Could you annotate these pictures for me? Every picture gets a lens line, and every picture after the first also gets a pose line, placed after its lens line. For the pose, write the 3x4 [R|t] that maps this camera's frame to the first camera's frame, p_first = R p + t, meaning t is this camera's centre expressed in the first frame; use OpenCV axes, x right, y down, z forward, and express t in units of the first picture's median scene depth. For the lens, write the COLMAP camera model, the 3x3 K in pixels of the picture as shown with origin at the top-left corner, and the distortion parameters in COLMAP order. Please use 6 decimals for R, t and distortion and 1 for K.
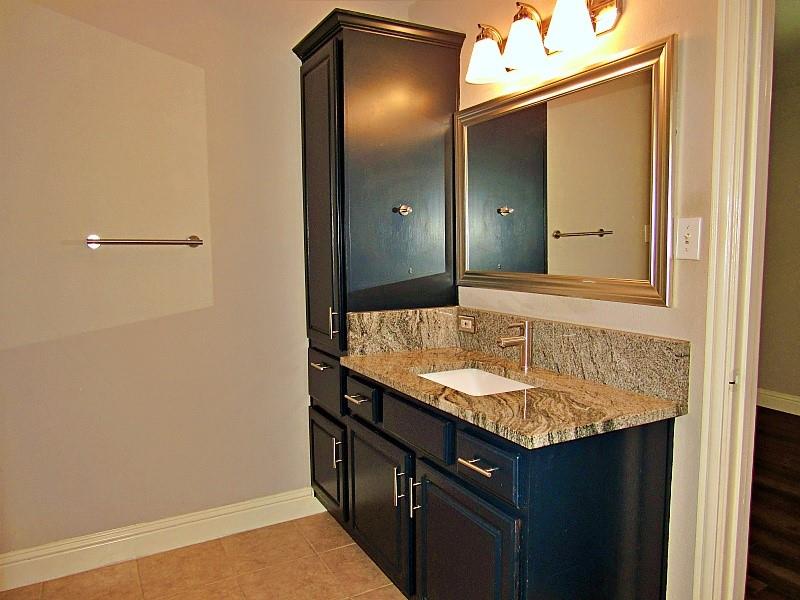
lens RADIAL K [[568.6, 0, 401.1], [0, 568.6, 300.9], [0, 0, 1]] dist [-0.035117, 0.009064]
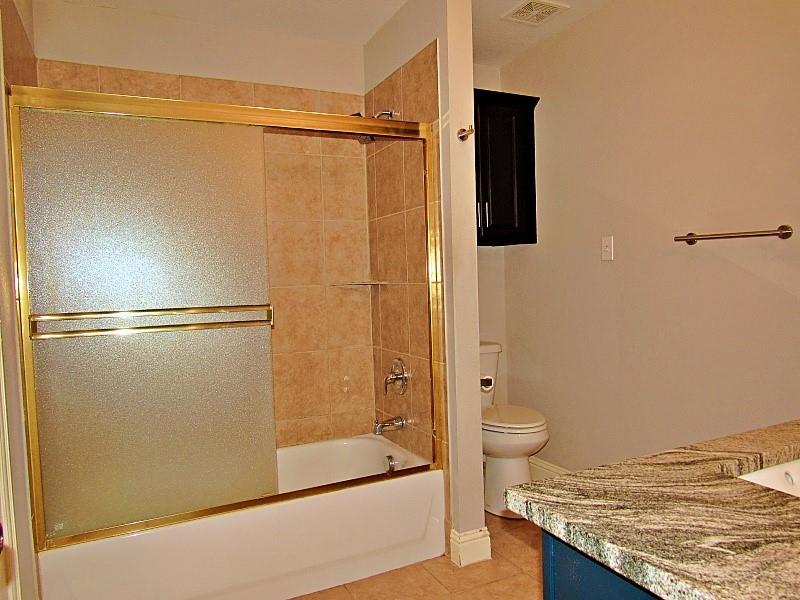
lens RADIAL K [[568.6, 0, 401.3], [0, 568.6, 300.8], [0, 0, 1]] dist [-0.035117, 0.009064]
pose [[-0.053219, 0.046402, -0.997504, 0.816467], [-0.059094, 0.997023, 0.049532, -0.017576], [0.996833, 0.061583, -0.050319, 0.787441]]
